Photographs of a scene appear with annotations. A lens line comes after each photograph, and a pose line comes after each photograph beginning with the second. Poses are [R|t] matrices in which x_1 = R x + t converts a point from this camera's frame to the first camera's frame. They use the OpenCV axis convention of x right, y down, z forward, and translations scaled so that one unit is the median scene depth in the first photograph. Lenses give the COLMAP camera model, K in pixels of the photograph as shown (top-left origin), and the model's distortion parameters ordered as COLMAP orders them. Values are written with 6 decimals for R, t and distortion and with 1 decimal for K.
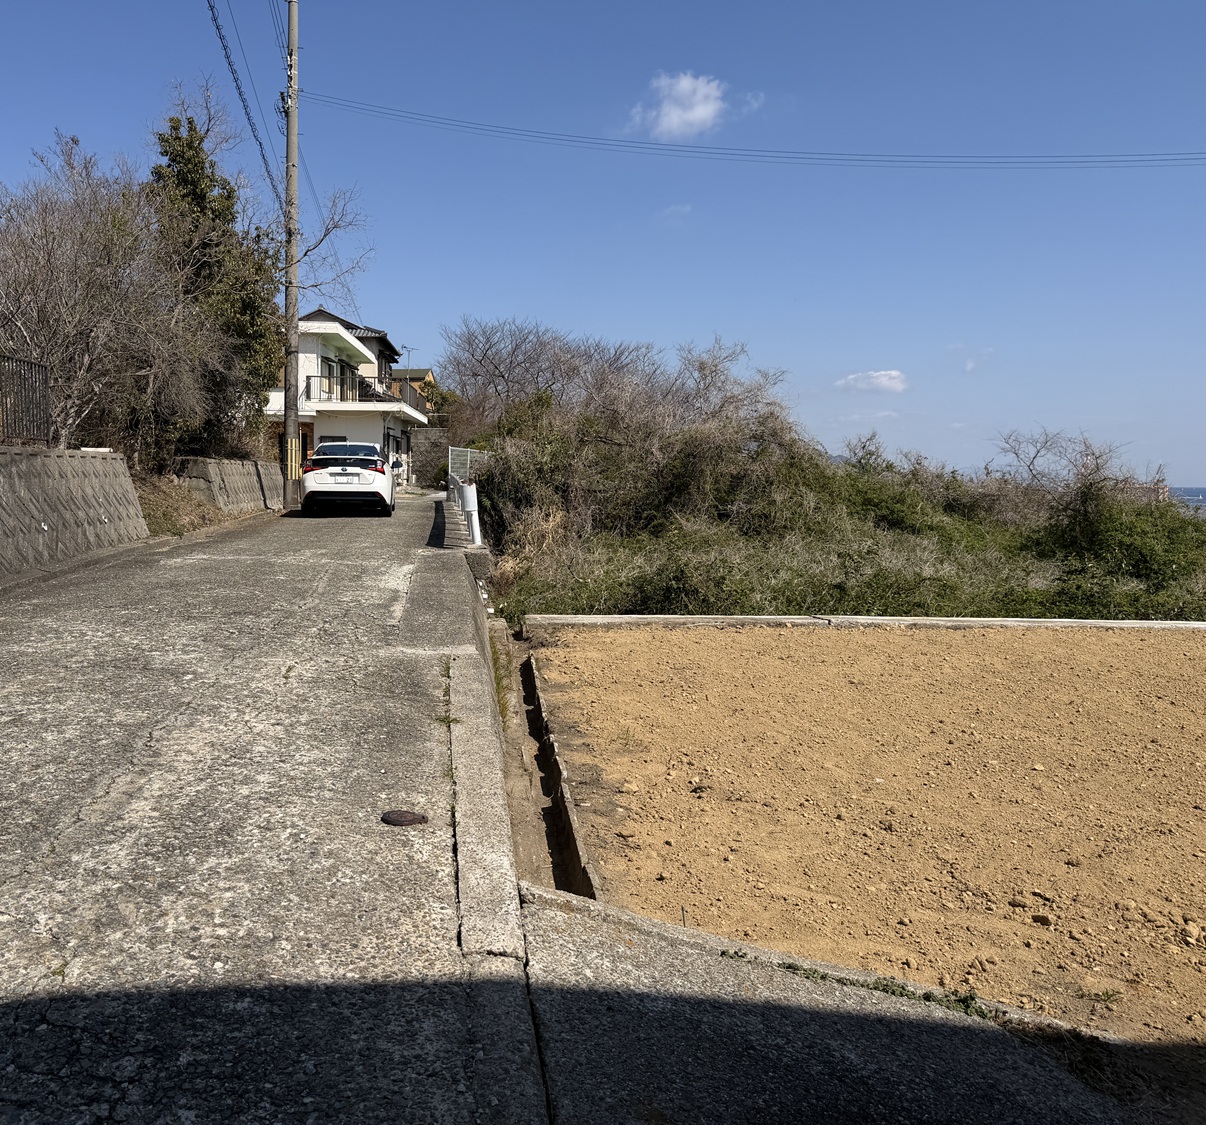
lens RADIAL K [[1041.8, 0, 477.1], [0, 1041.8, 576.1], [0, 0, 1]] dist [0.129040, -0.269092]
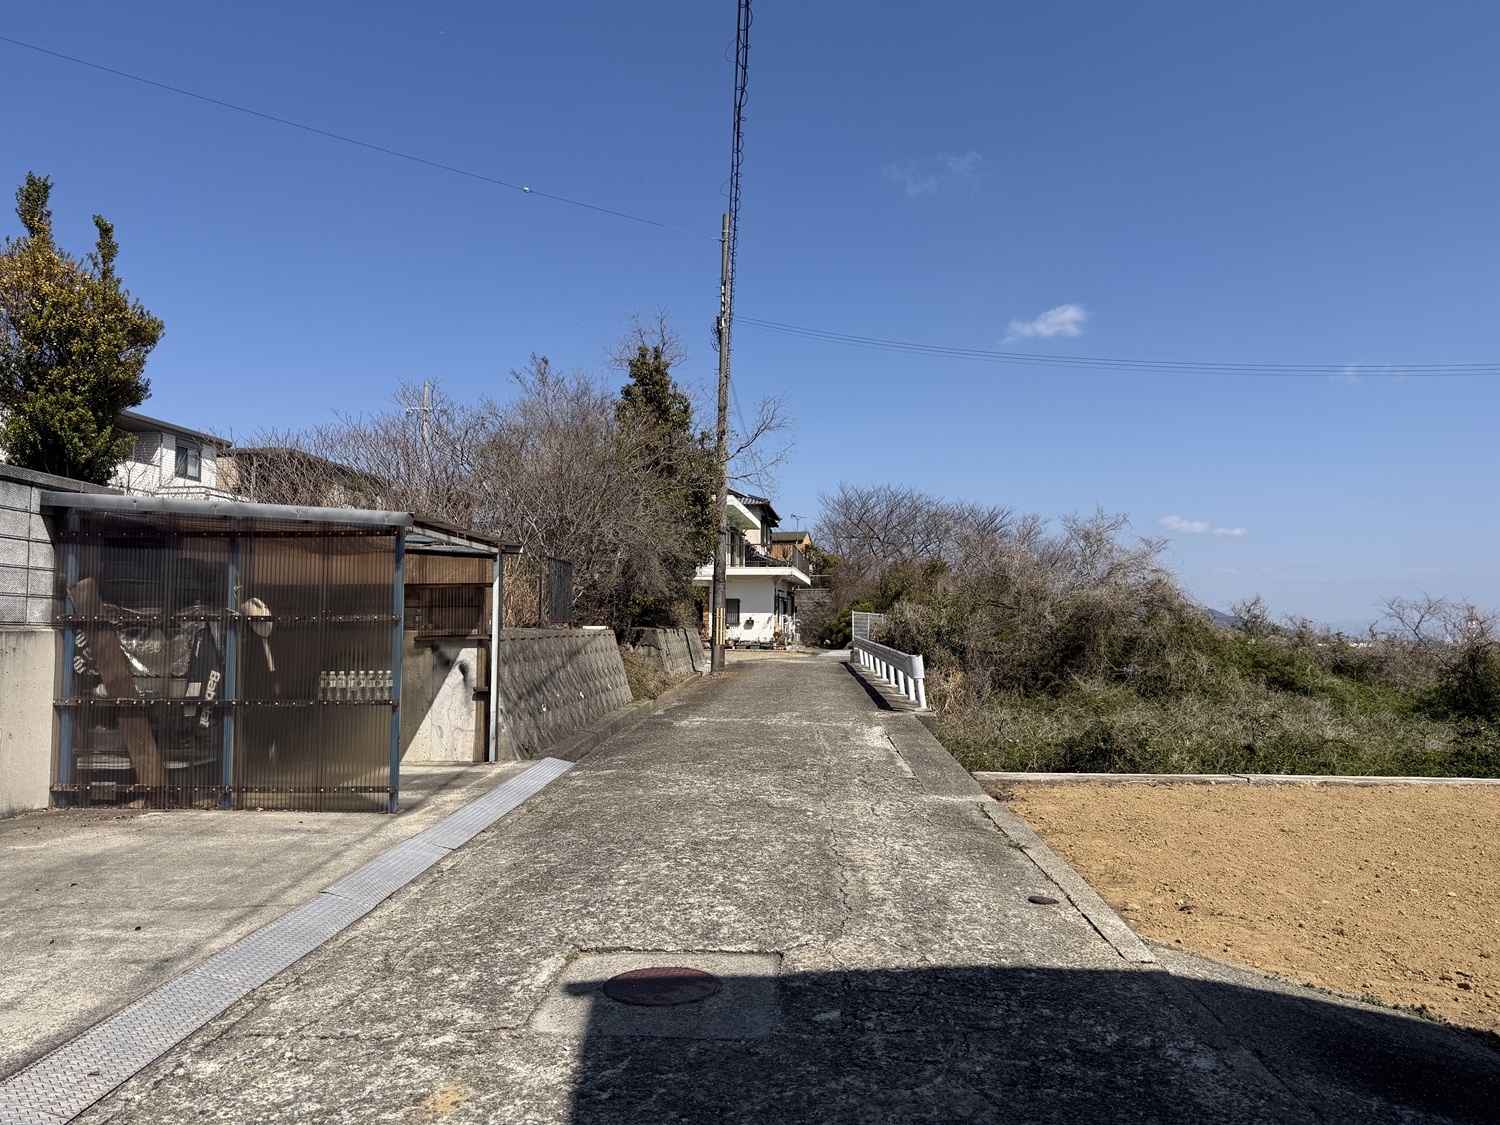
lens RADIAL K [[1048.0, 0, 750.0], [0, 1048.0, 562.5], [0, 0, 1]] dist [0.004279, -0.034580]
pose [[0.996394, -0.008967, -0.084370, -0.060940], [-0.004626, 0.987178, -0.159555, -0.003010], [0.084719, 0.159370, 0.983577, -0.111056]]
